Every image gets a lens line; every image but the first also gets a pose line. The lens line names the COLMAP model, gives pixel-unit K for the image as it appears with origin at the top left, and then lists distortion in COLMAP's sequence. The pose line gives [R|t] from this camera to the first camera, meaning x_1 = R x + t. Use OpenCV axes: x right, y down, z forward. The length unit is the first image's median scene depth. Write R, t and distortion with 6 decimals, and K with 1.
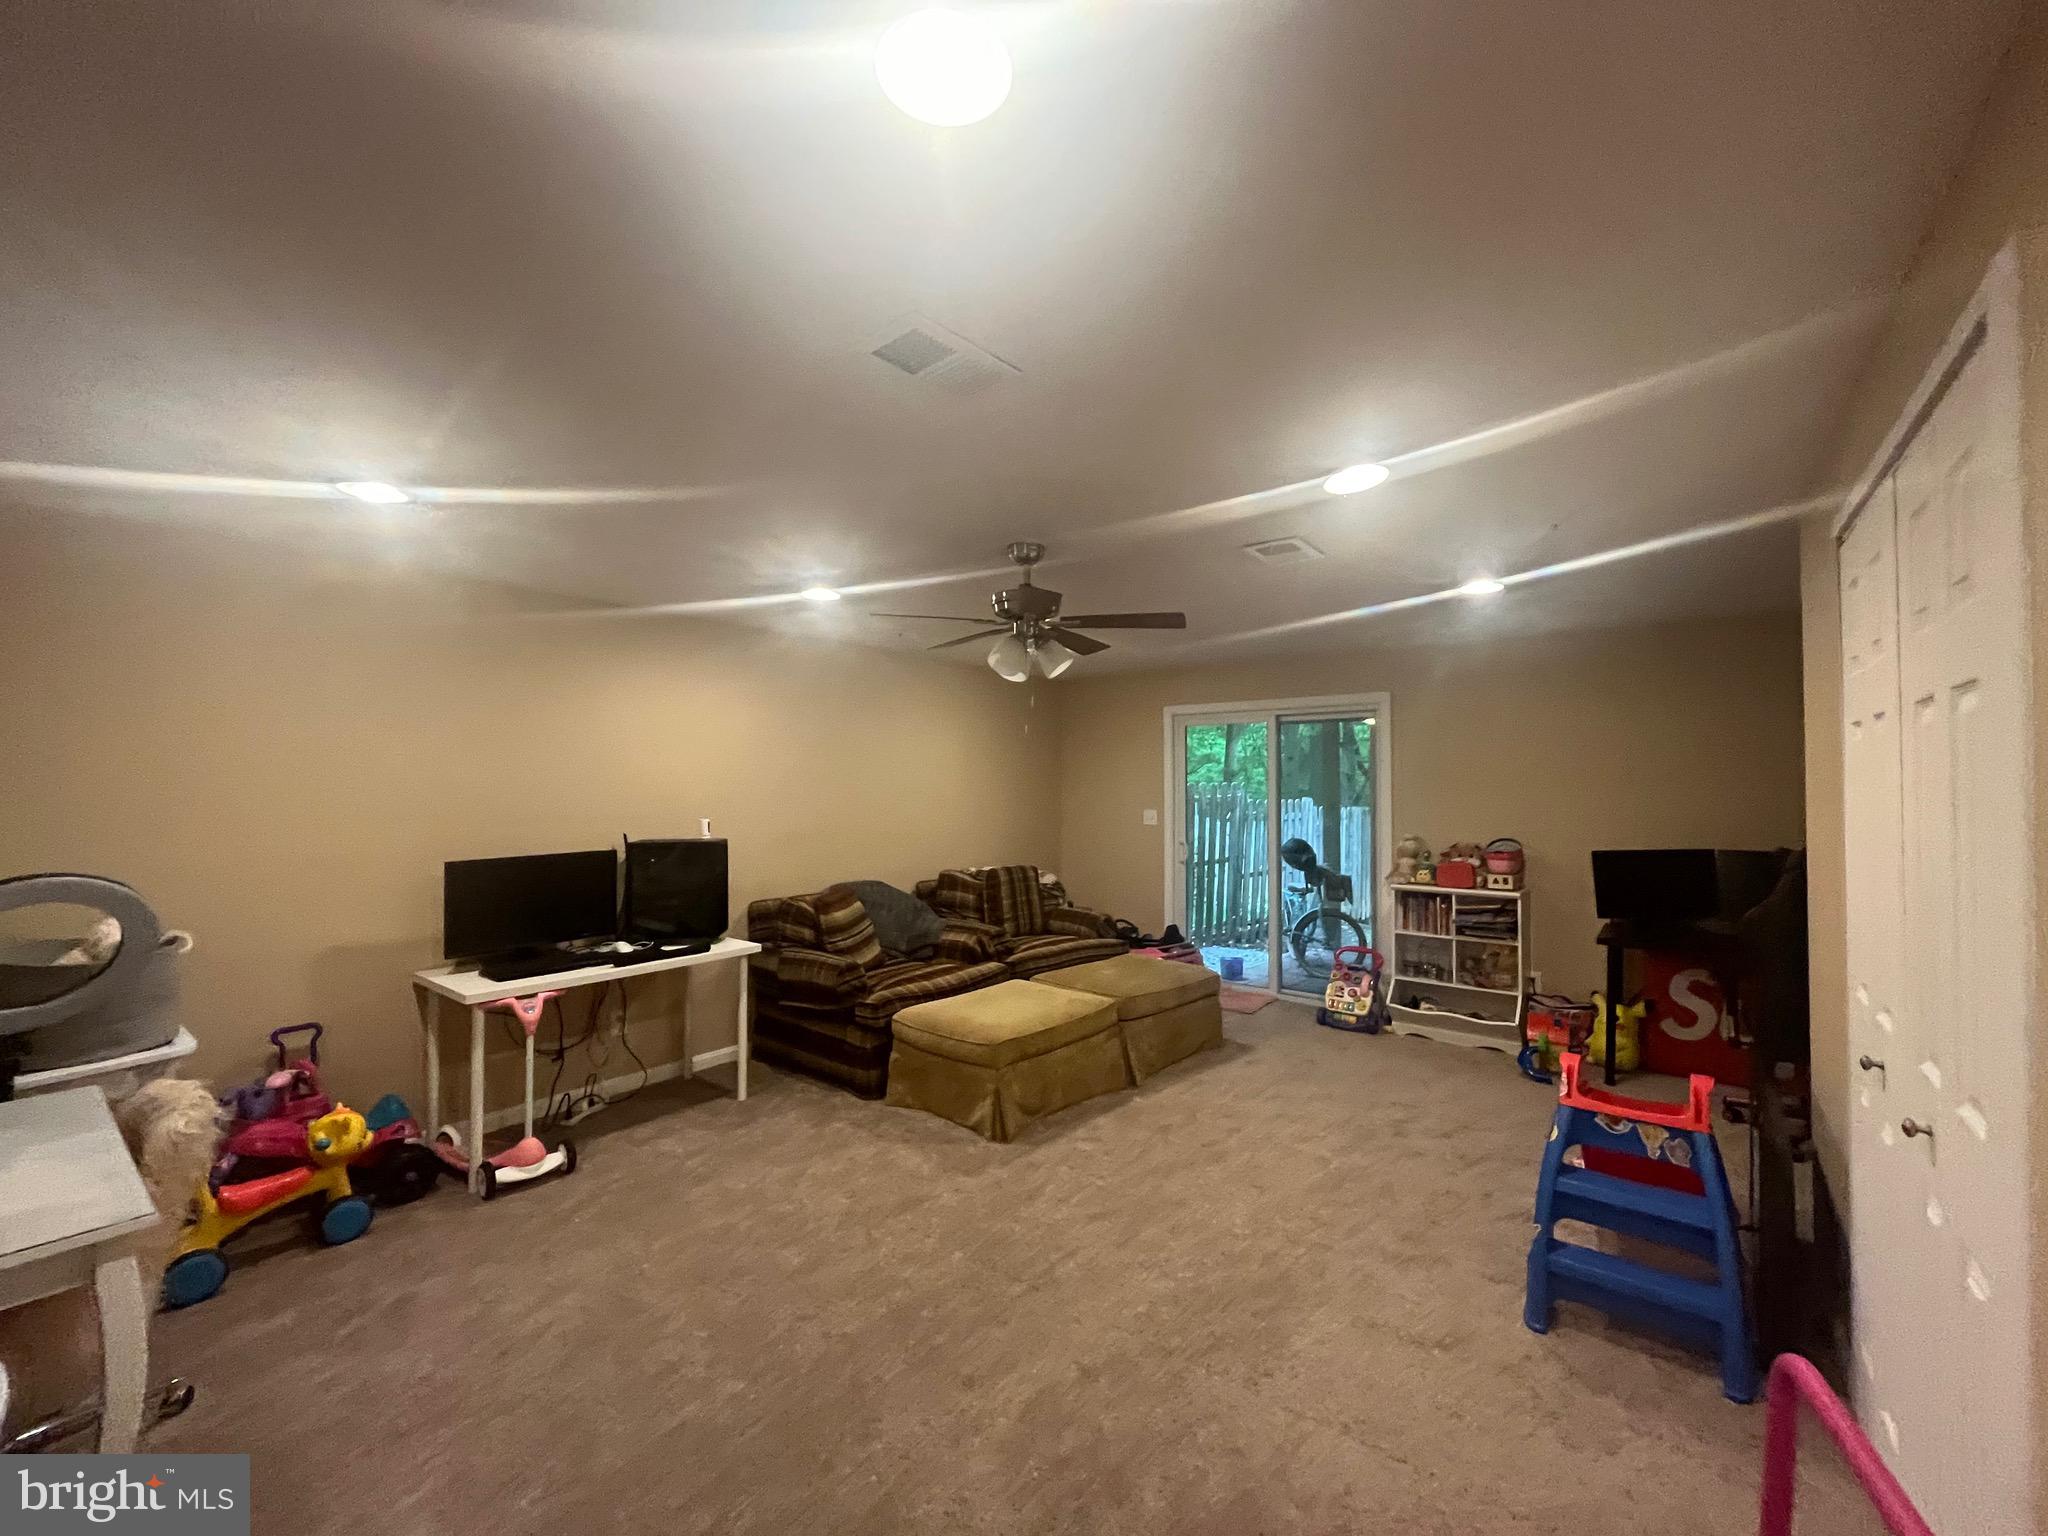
lens RADIAL K [[825.9, 0, 1024.0], [0, 825.9, 768.0], [0, 0, 1]] dist [-0.004571, -0.000019]
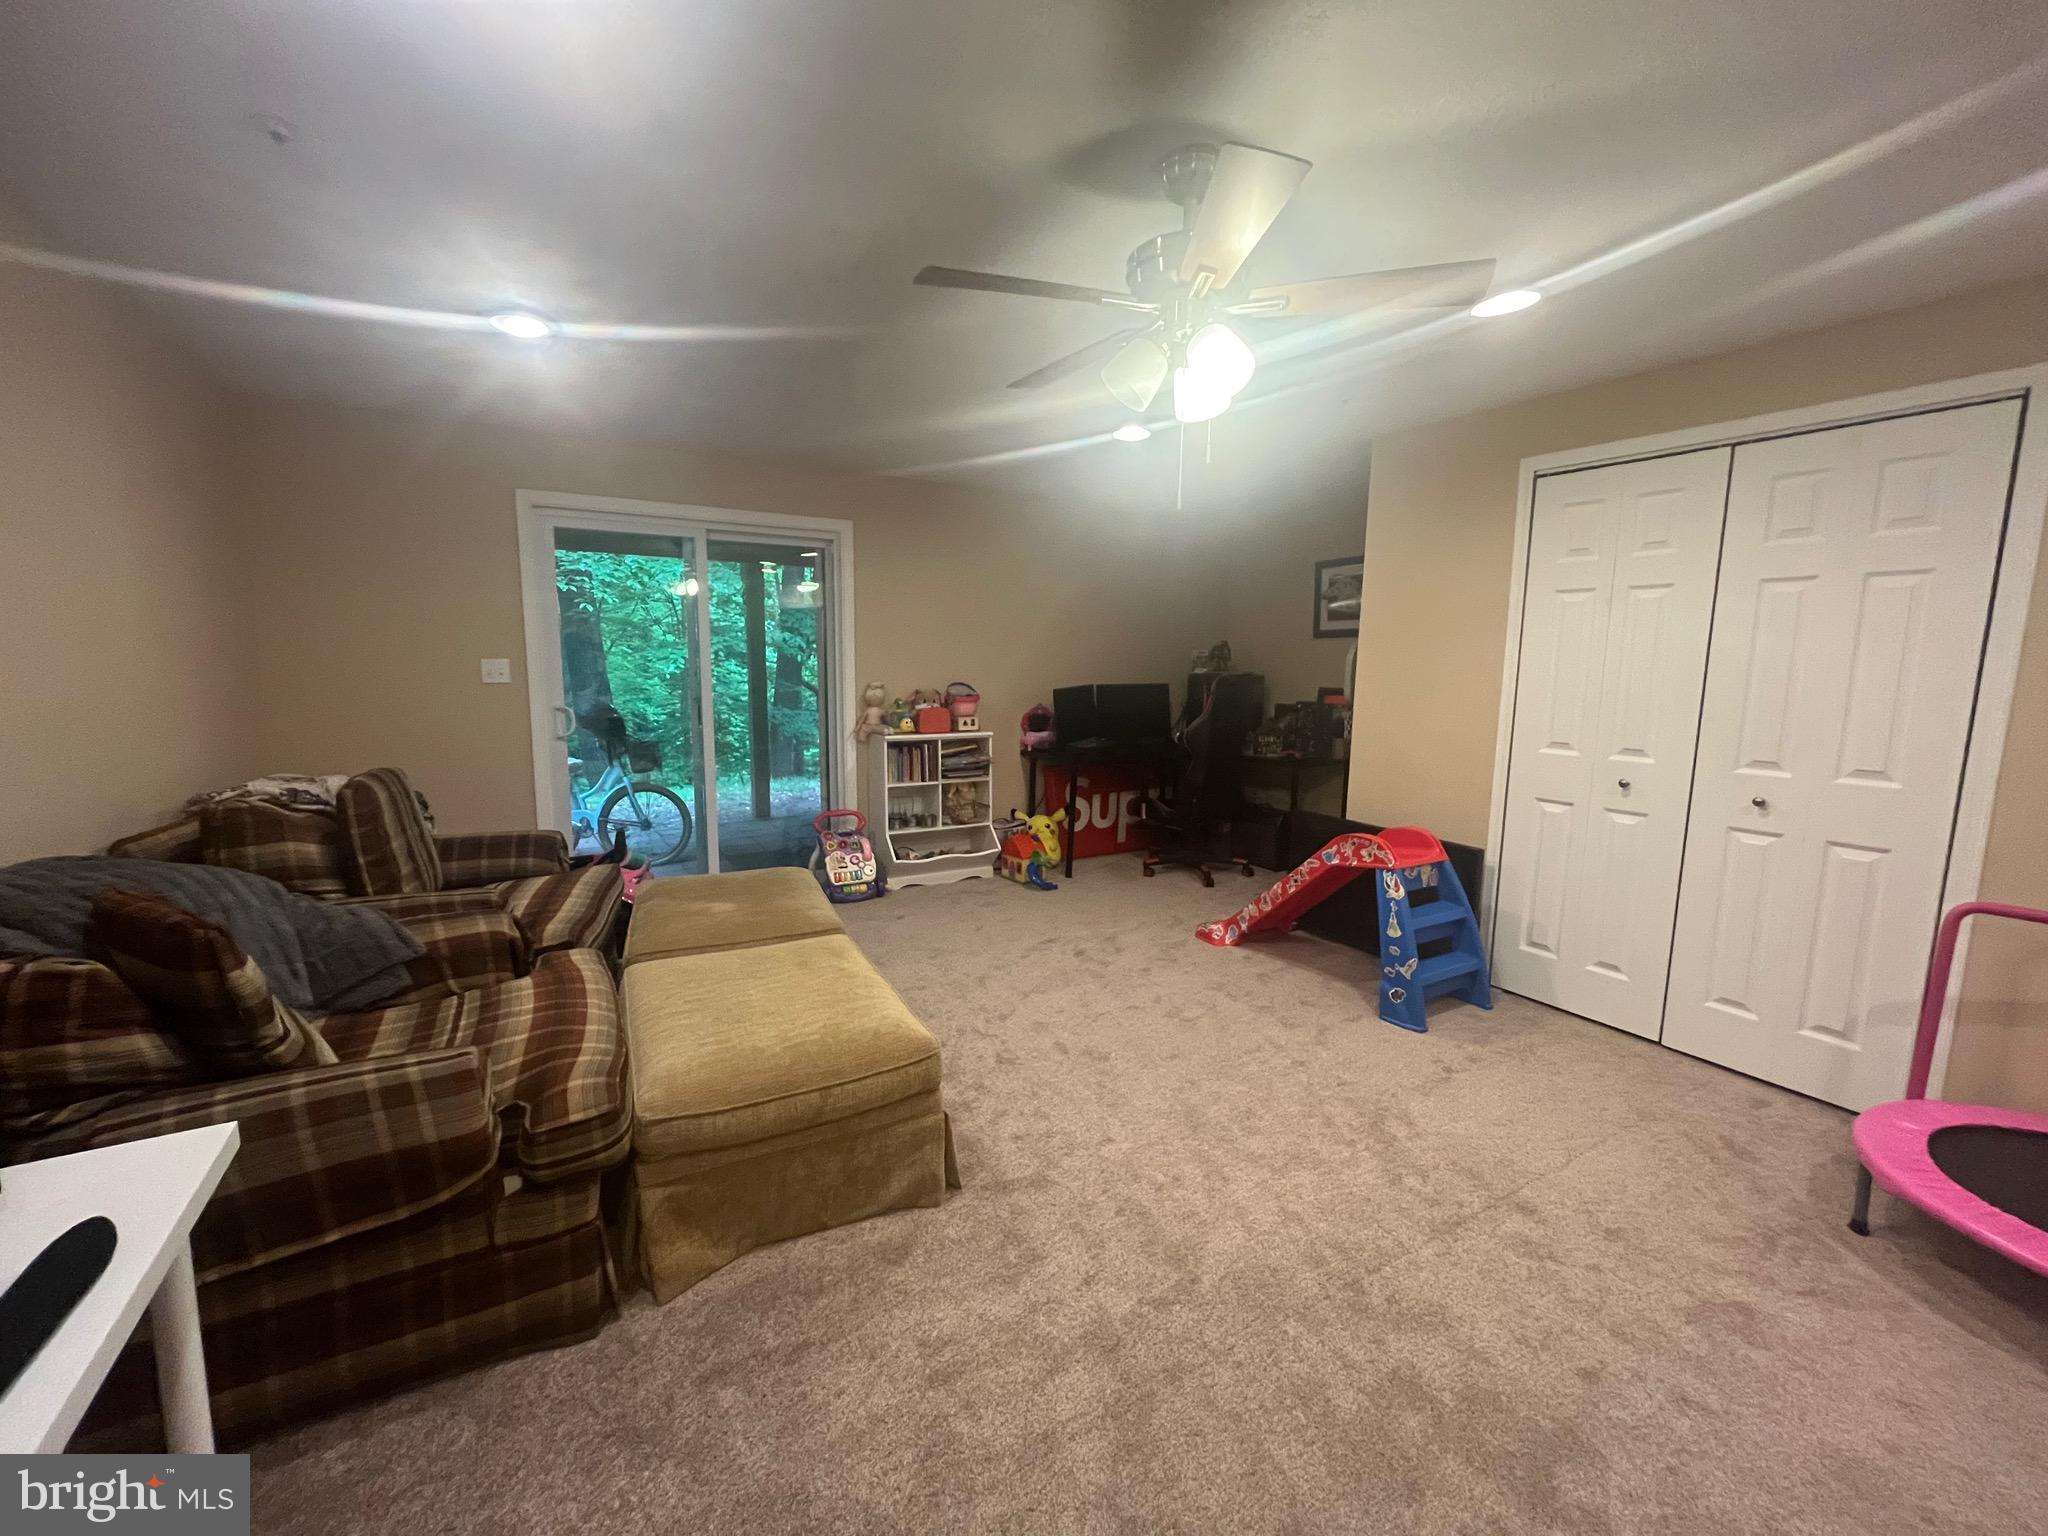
lens RADIAL K [[825.9, 0, 1024.0], [0, 825.9, 768.0], [0, 0, 1]] dist [-0.004571, -0.000019]
pose [[0.370402, -0.118150, 0.921327, -0.372523], [-0.032917, 0.989585, 0.140137, 0.042896], [-0.928288, -0.082234, 0.362655, 0.538498]]
